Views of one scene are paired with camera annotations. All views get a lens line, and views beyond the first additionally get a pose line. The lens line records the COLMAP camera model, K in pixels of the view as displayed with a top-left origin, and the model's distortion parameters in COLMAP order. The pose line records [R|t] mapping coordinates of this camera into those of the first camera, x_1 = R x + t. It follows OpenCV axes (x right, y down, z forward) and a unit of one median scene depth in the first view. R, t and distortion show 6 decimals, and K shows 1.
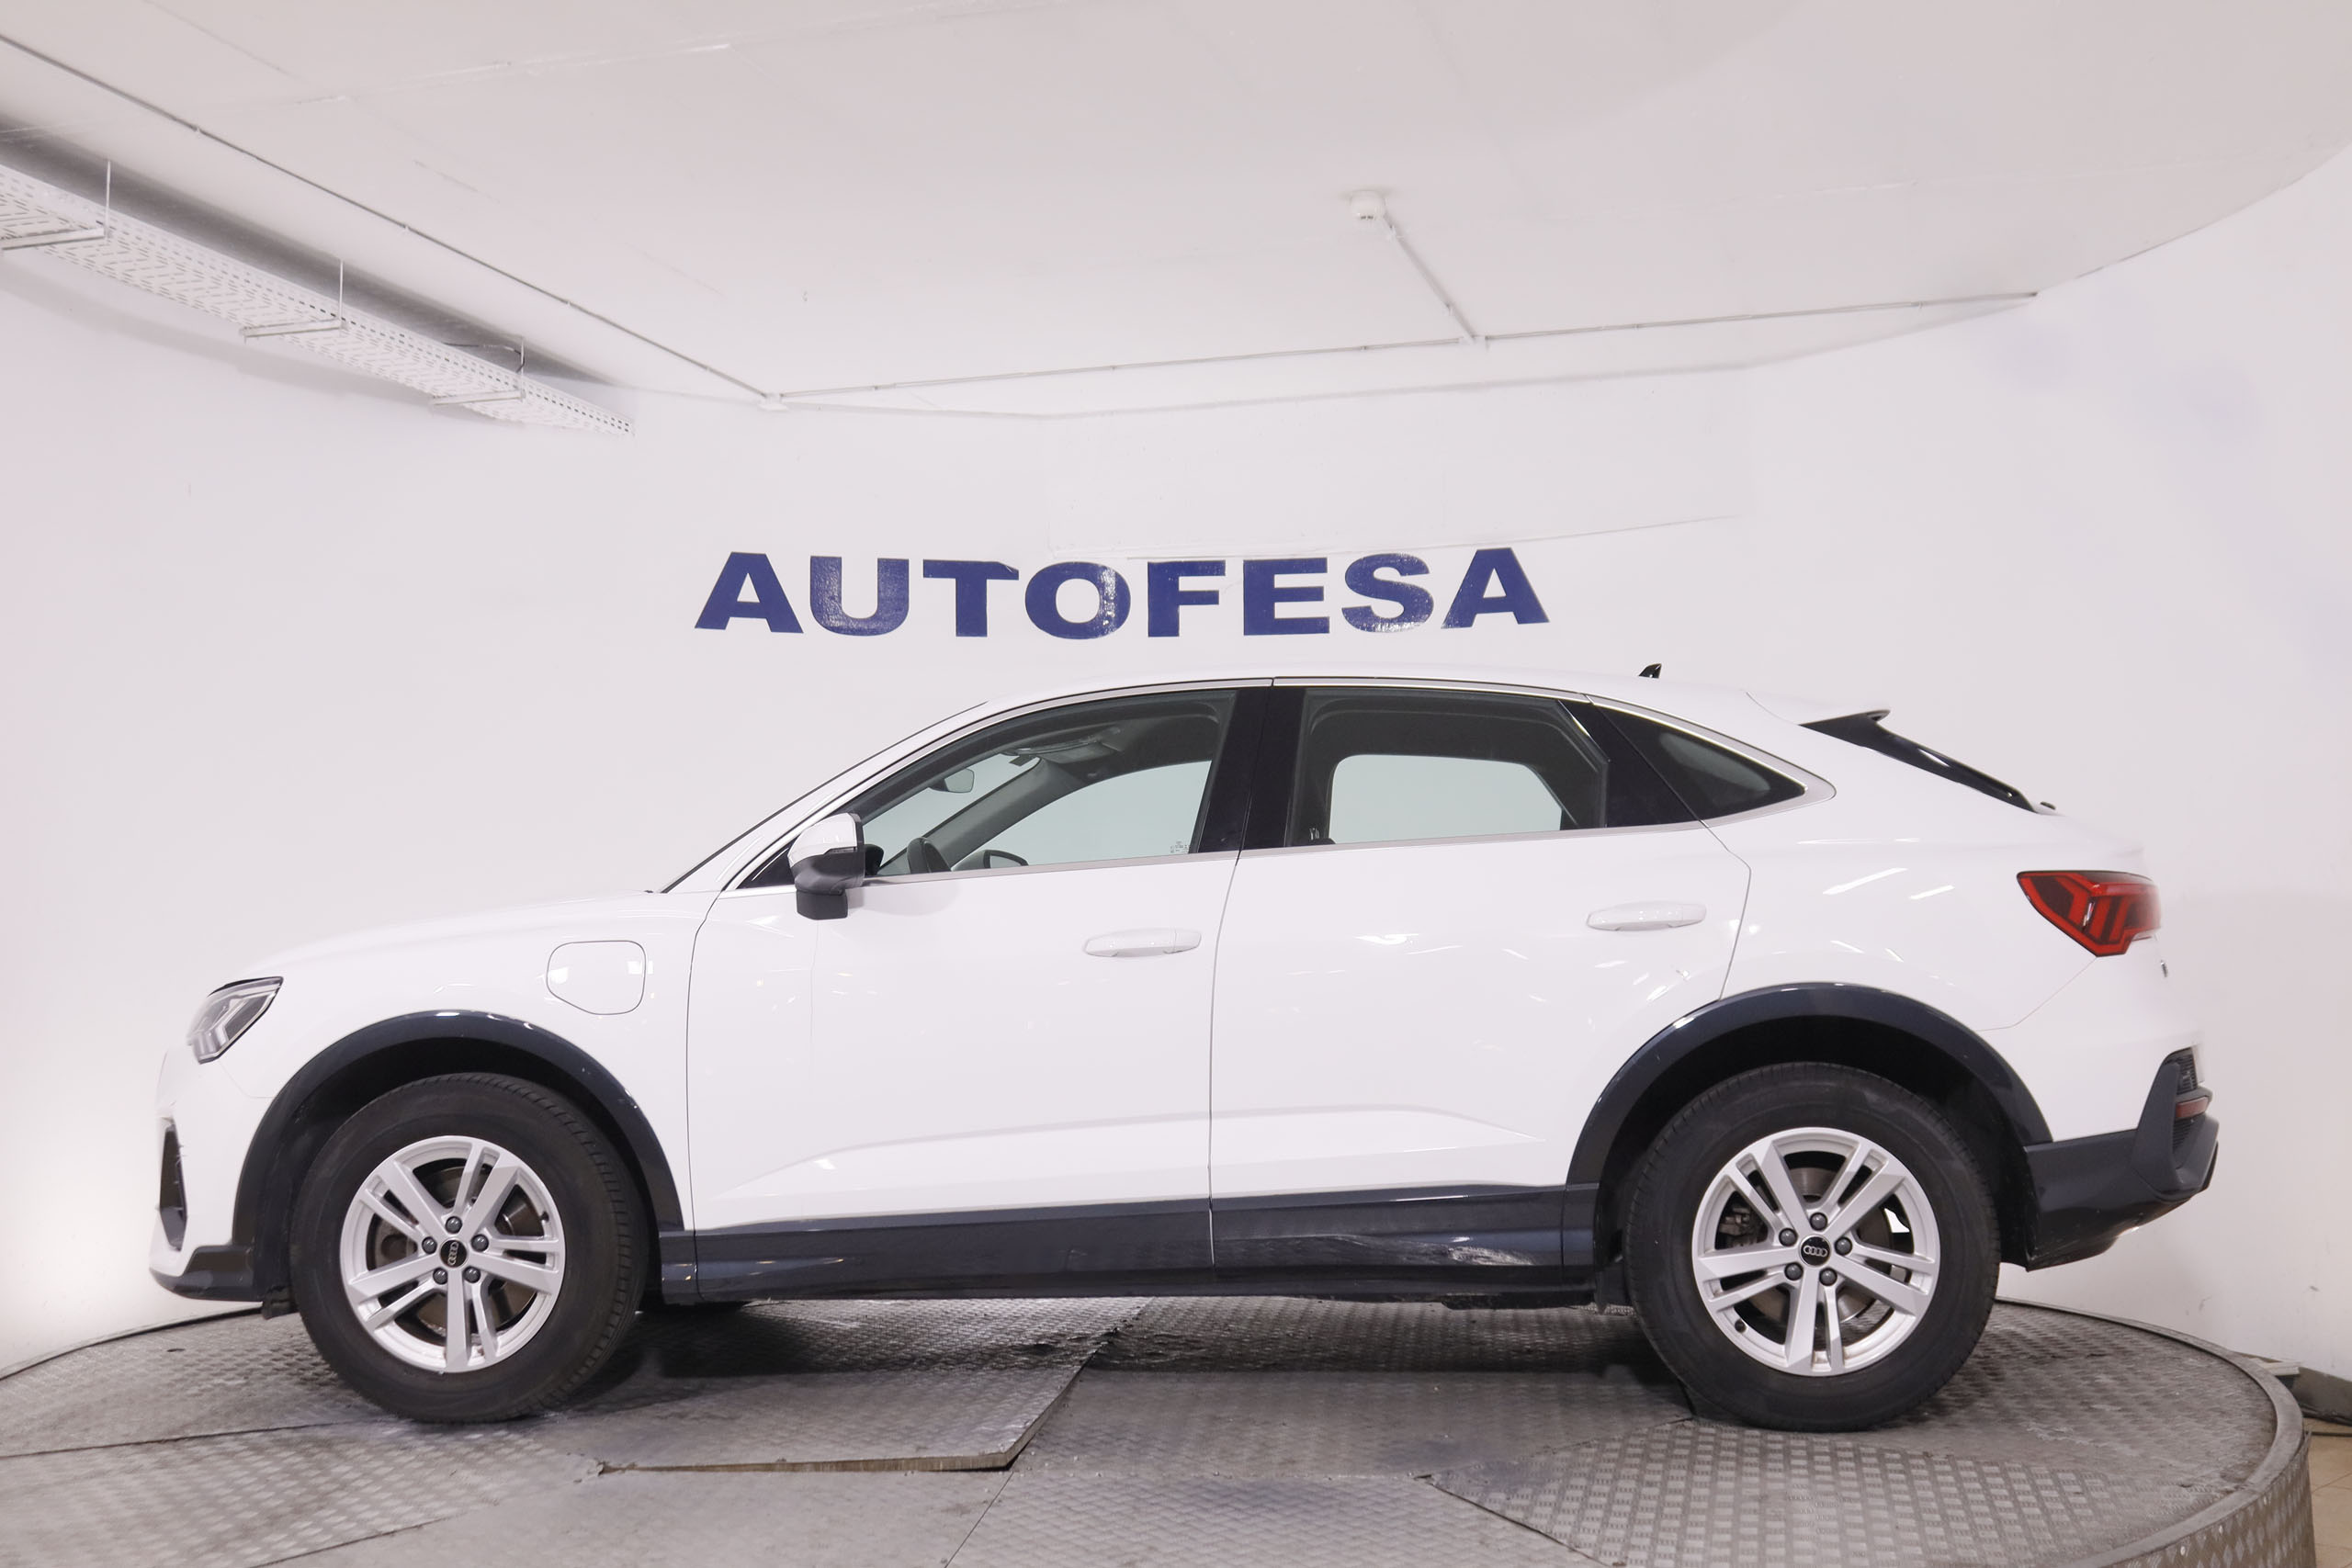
lens RADIAL K [[2630.5, 0, 1172.7], [0, 2630.5, 781.4], [0, 0, 1]] dist [-0.066405, 0.000000]
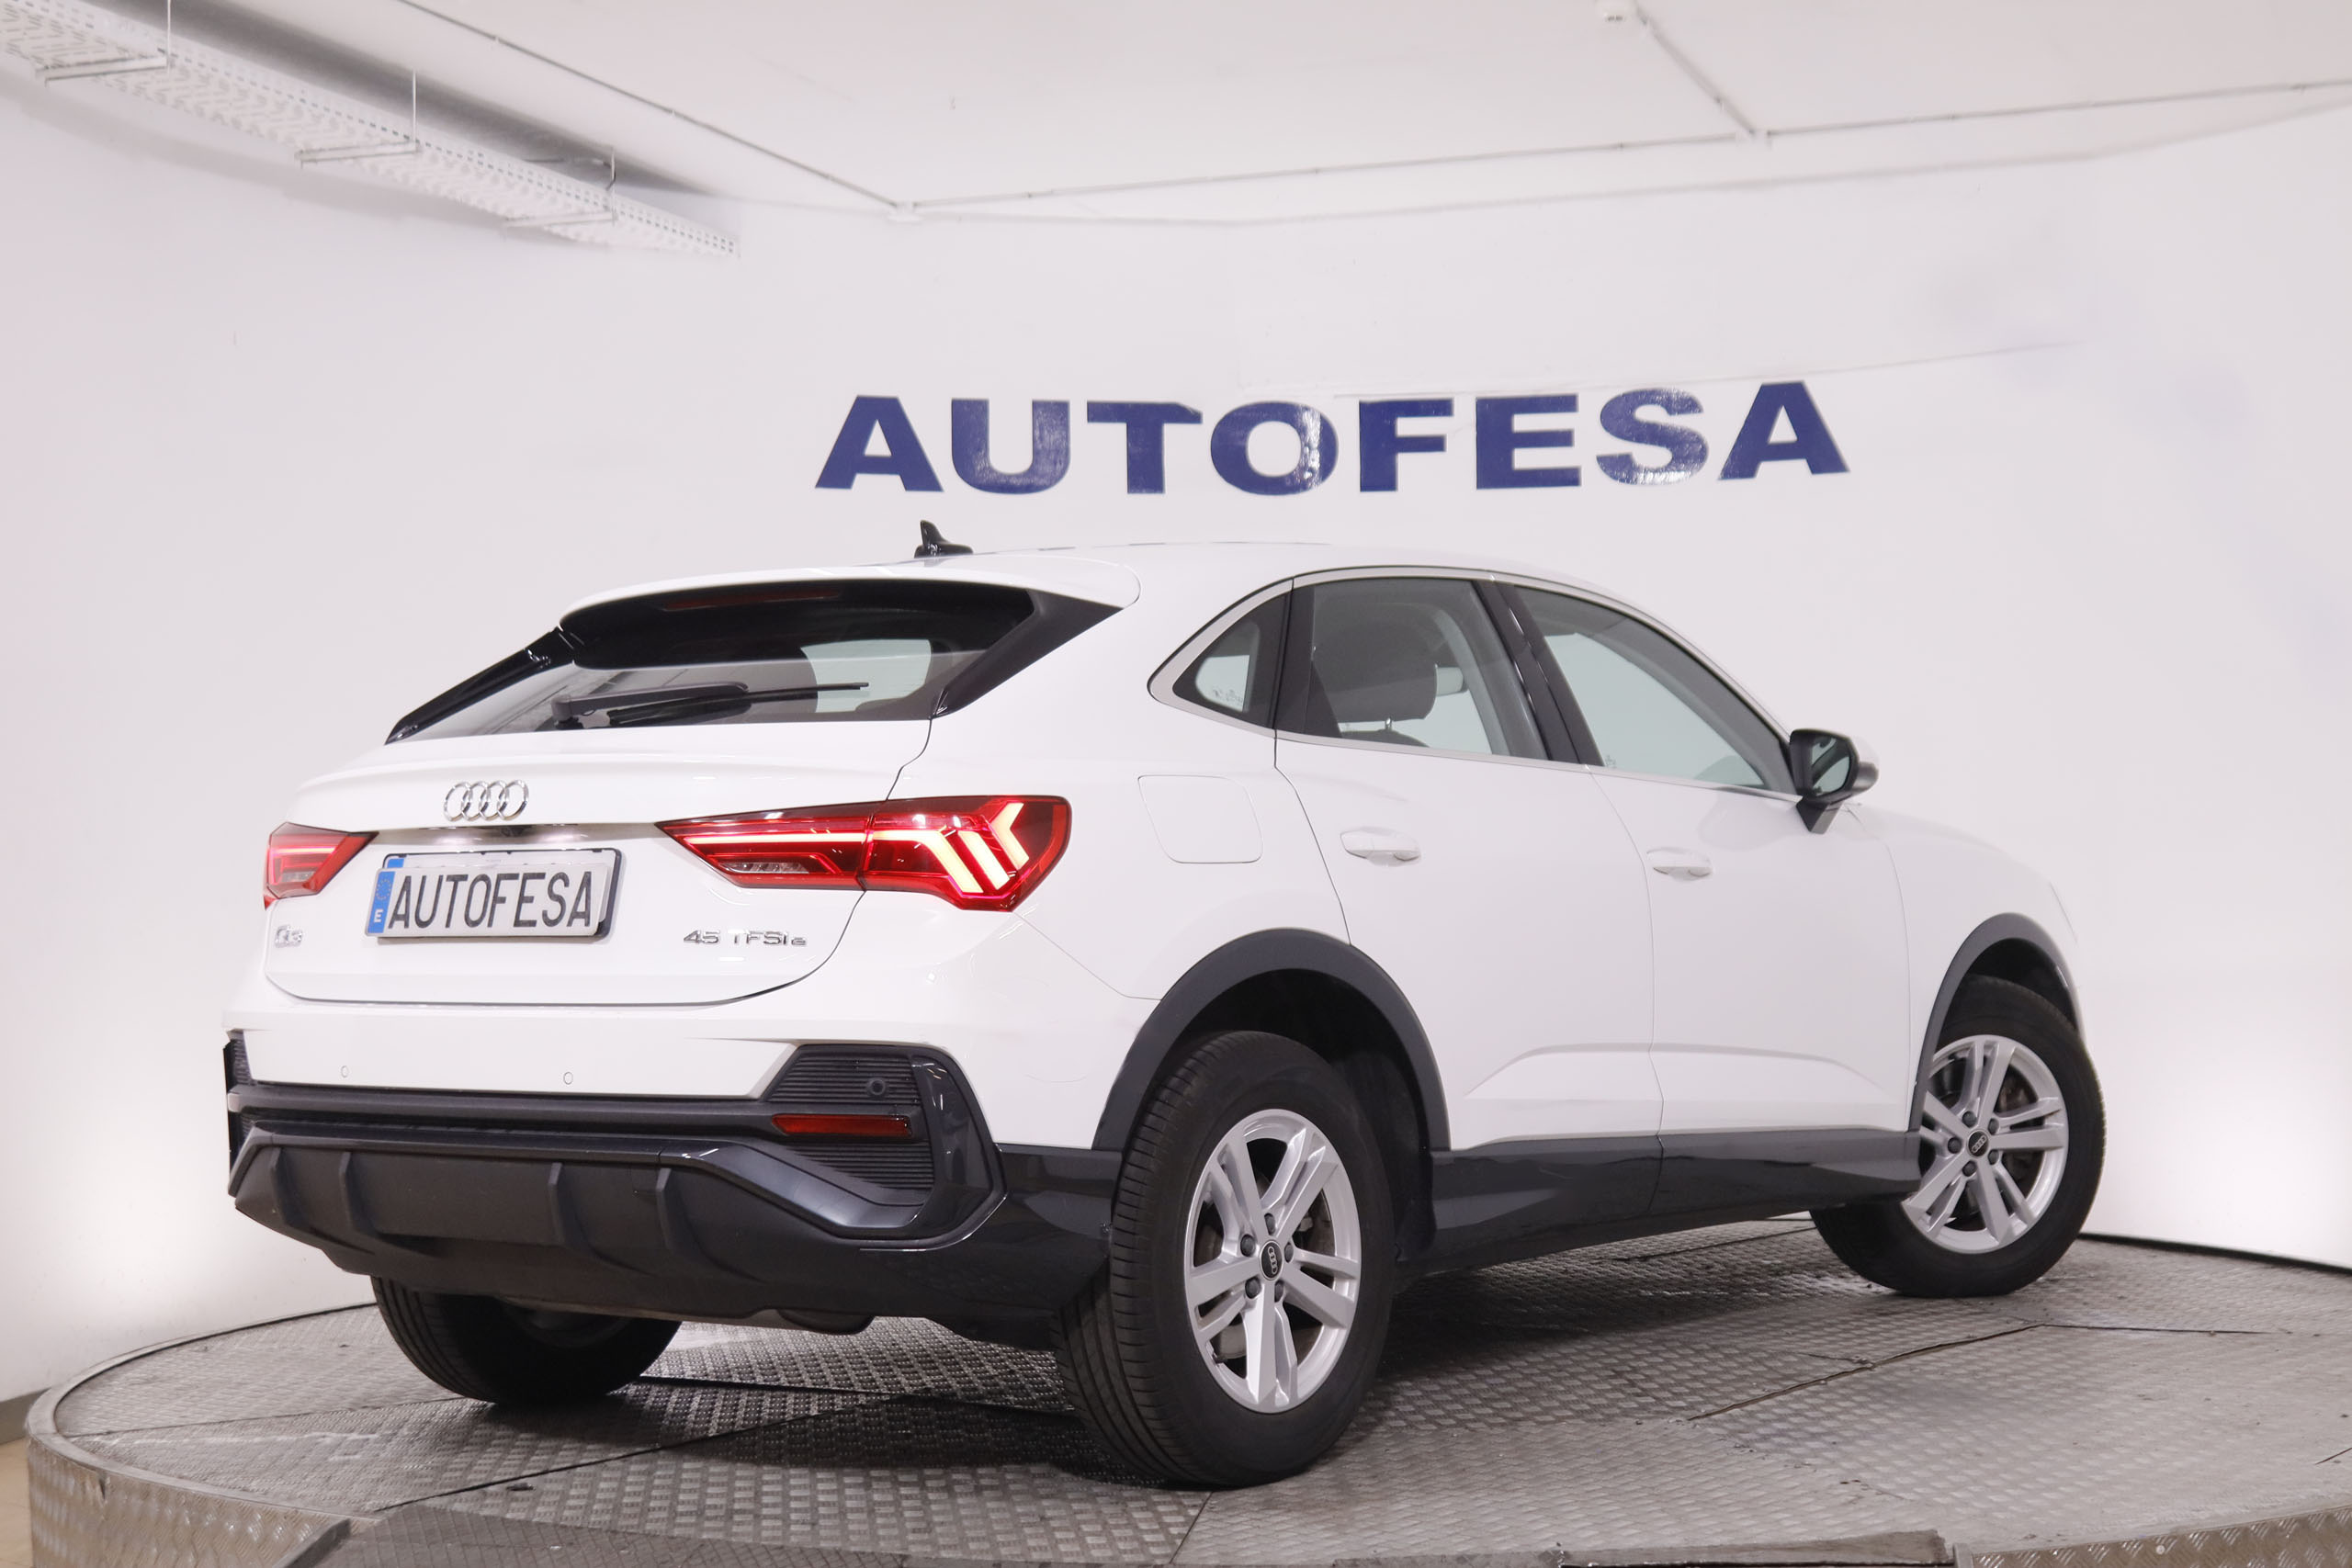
lens RADIAL K [[3687.7, 0, 1180.1], [0, 3687.7, 788.2], [0, 0, 1]] dist [0.007774, 0.000000]
pose [[0.998331, -0.003563, -0.057647, 0.000839], [0.005986, 0.999103, 0.041924, -0.011881], [0.057446, -0.042199, 0.997456, -0.168925]]
